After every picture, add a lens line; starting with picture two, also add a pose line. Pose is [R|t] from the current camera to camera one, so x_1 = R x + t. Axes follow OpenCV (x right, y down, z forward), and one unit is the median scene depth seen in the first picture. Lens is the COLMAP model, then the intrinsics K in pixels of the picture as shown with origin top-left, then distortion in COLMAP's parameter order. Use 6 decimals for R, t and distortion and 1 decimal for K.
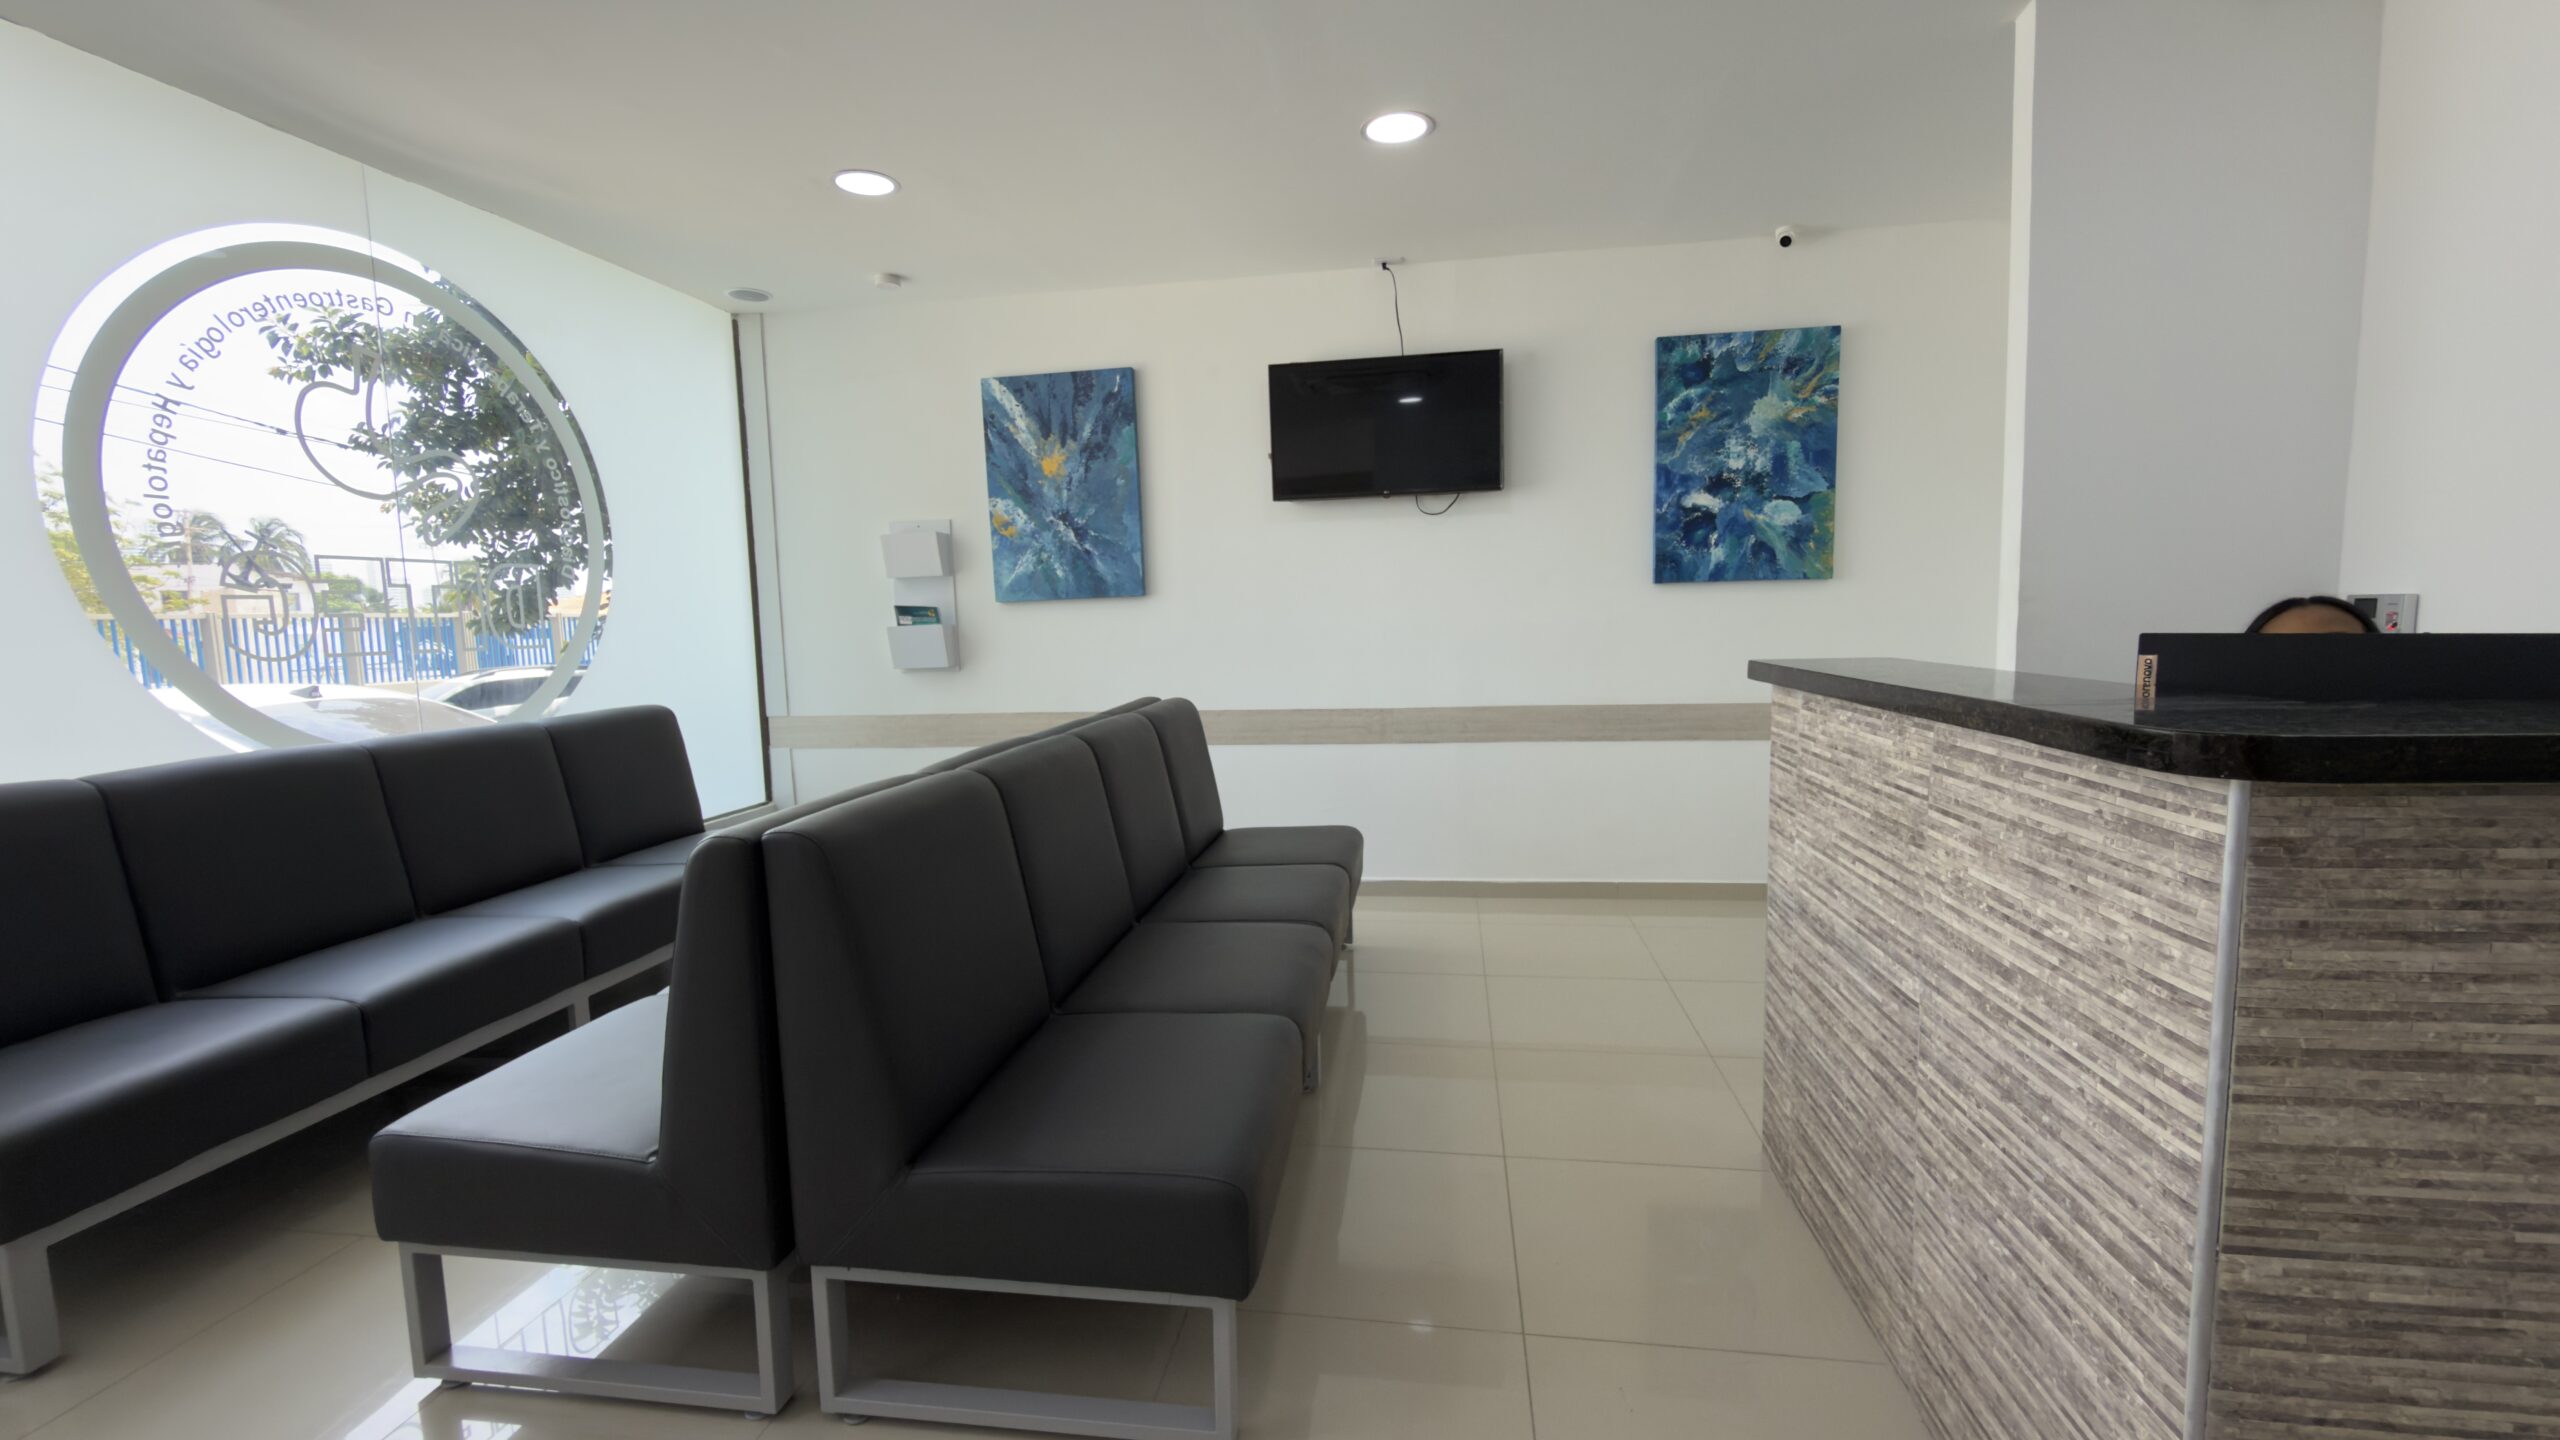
lens RADIAL K [[1022.9, 0, 1277.5], [0, 1022.9, 718.7], [0, 0, 1]] dist [0.000718, 0.000464]
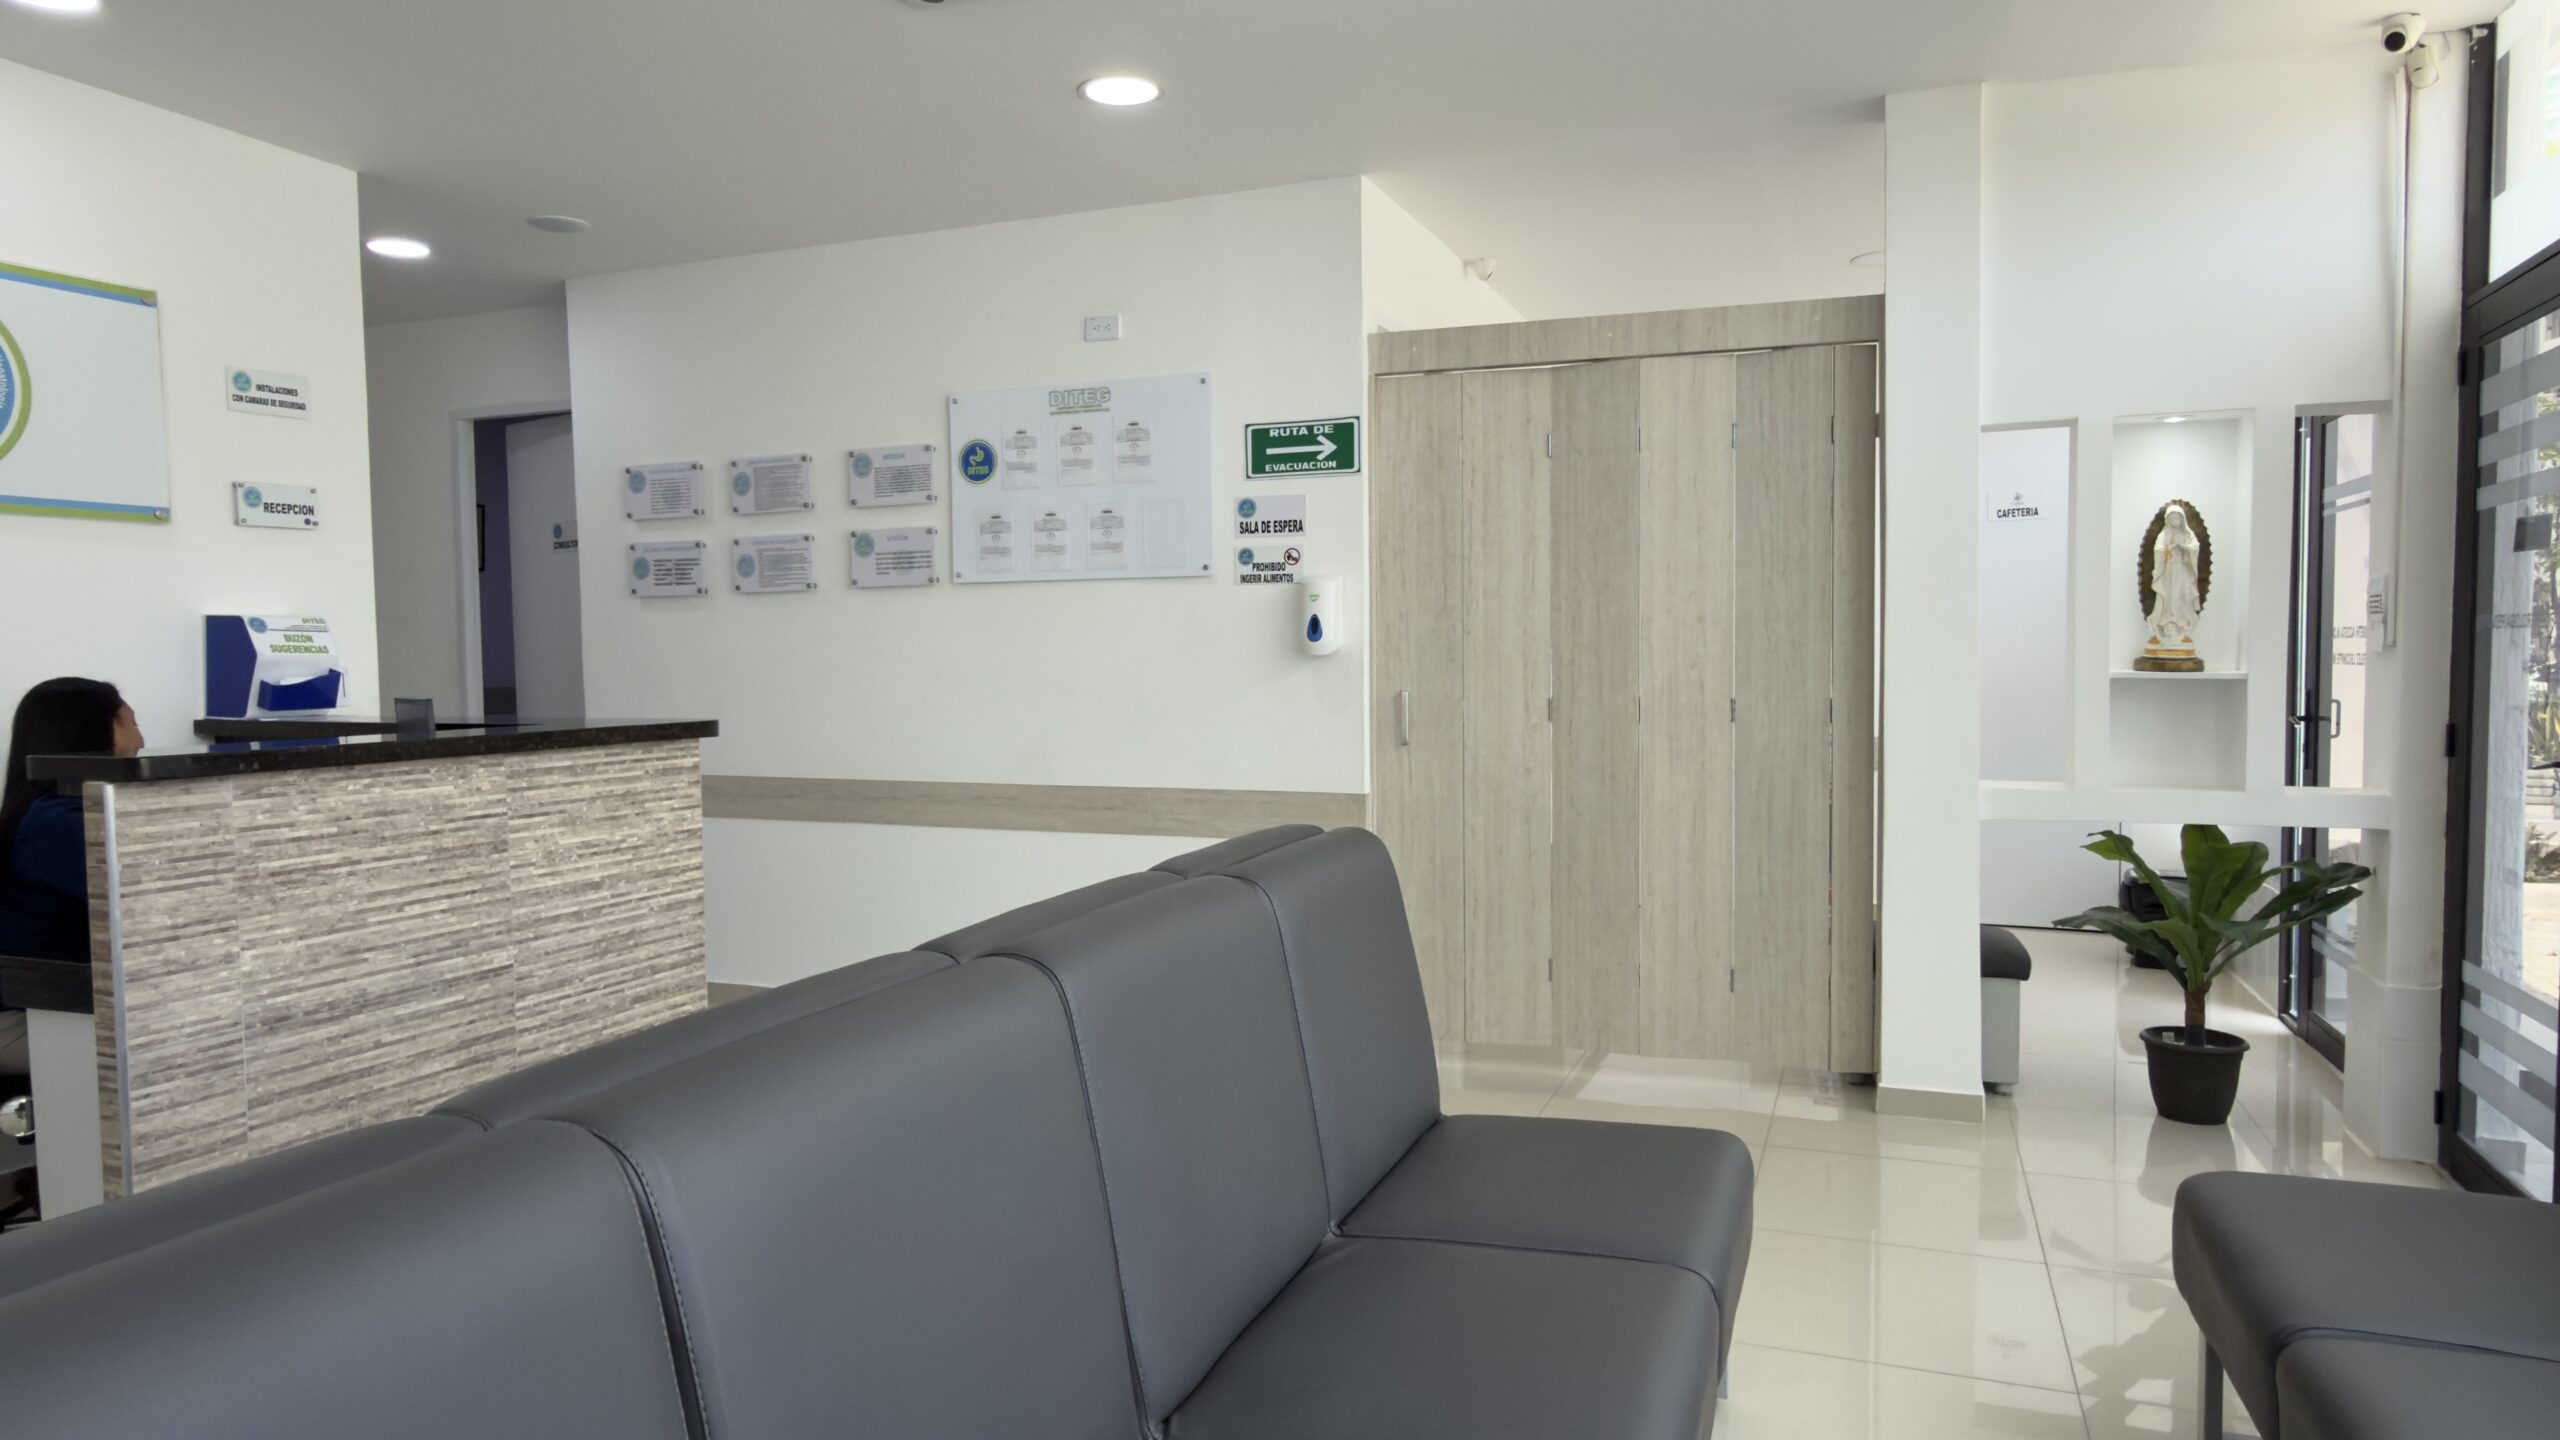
lens RADIAL K [[1547.1, 0, 1282.0], [0, 1547.1, 727.2], [0, 0, 1]] dist [0.000547, 0.000184]
pose [[-0.976195, 0.030805, 0.214695, -0.310616], [0.062235, 0.988021, 0.141213, -0.098295], [-0.207773, 0.151213, -0.966419, 1.012486]]
